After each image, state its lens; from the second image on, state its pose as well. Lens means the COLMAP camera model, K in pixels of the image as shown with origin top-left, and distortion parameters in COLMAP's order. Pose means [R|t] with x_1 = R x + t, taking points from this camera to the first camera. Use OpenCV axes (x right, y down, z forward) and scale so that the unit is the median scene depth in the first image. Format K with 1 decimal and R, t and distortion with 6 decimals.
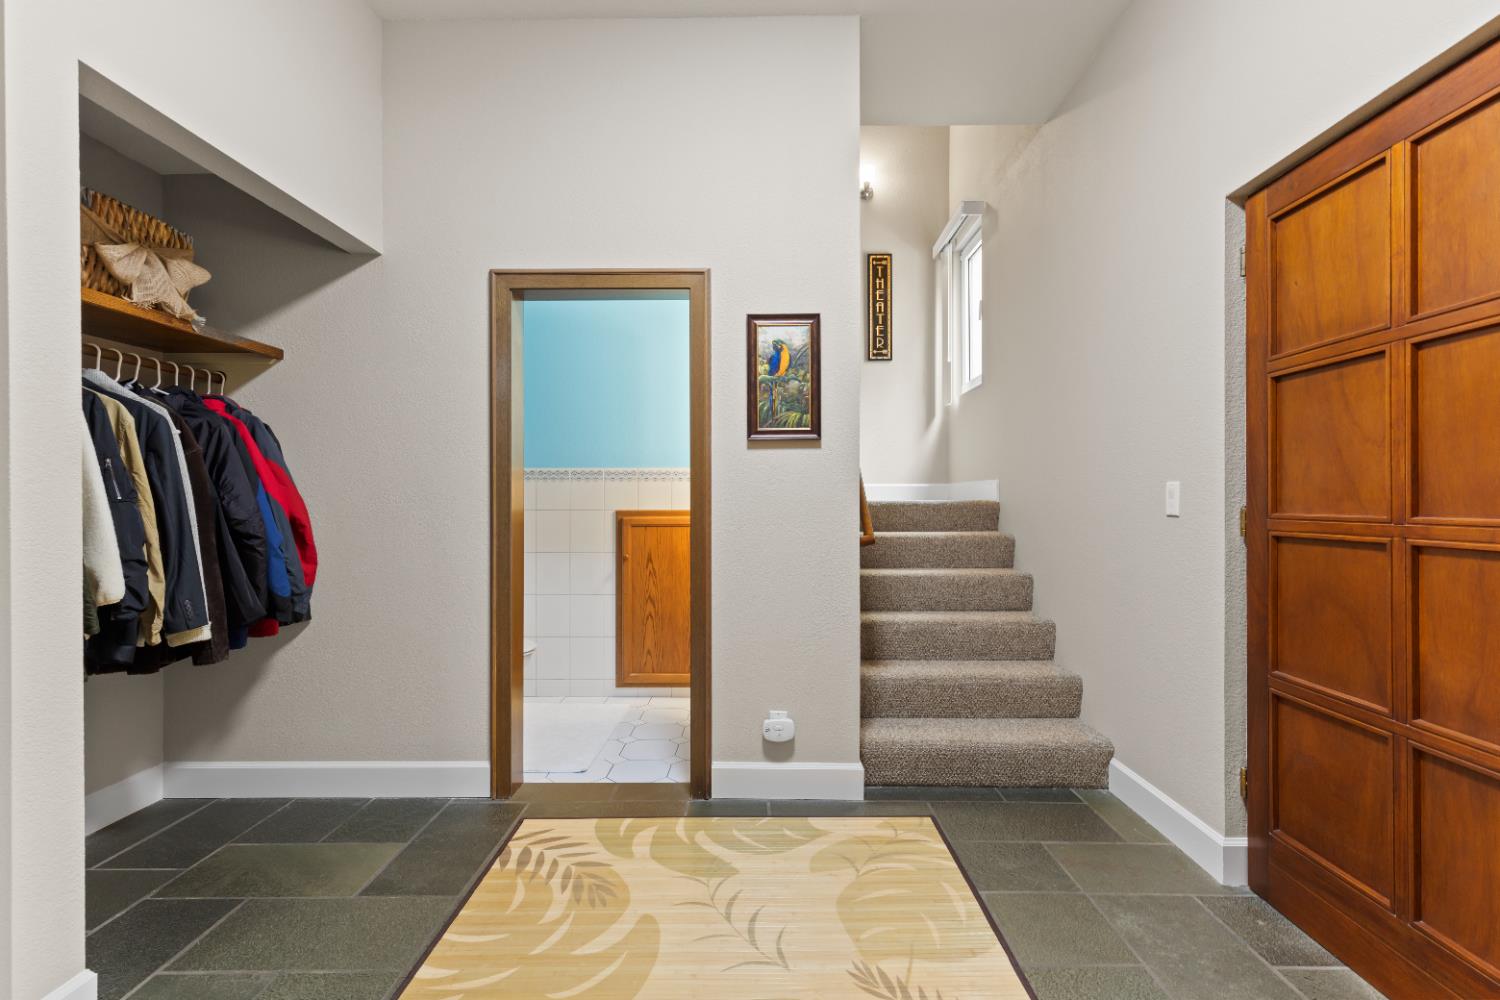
lens RADIAL K [[679.1, 0, 759.1], [0, 679.1, 502.9], [0, 0, 1]] dist [0.001752, -0.000084]
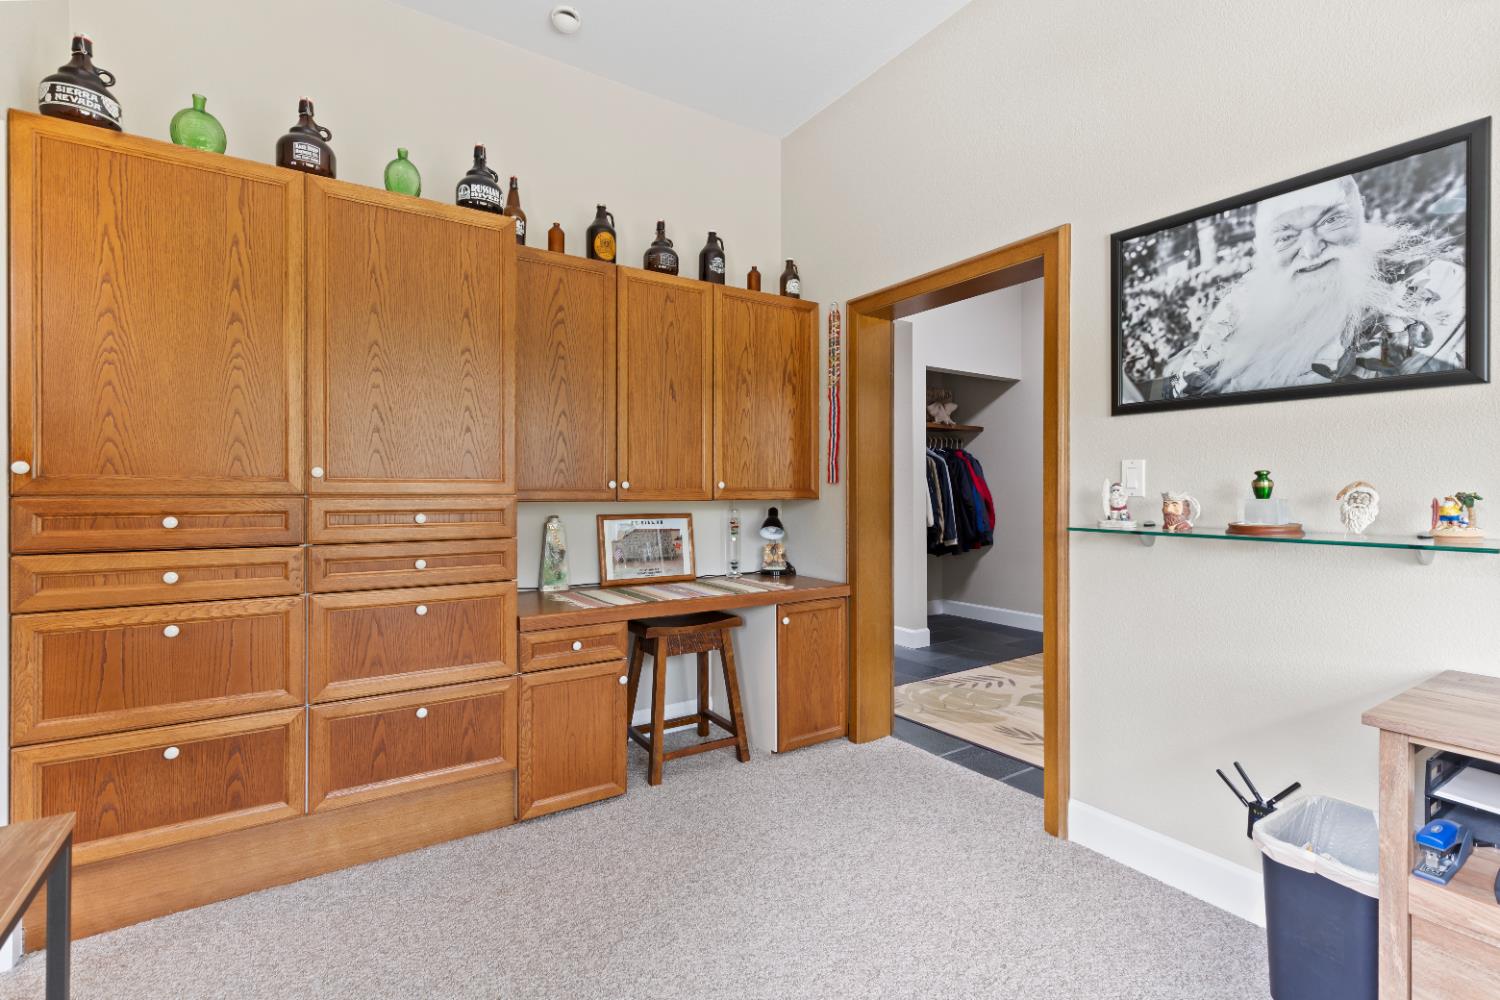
lens RADIAL K [[679.1, 0, 756.4], [0, 679.1, 493.6], [0, 0, 1]] dist [0.001752, -0.000084]
pose [[0.560501, 0.005802, -0.828133, 0.861456], [0.001254, 0.999968, 0.007855, -0.018471], [0.828153, -0.005441, 0.560476, -1.030492]]
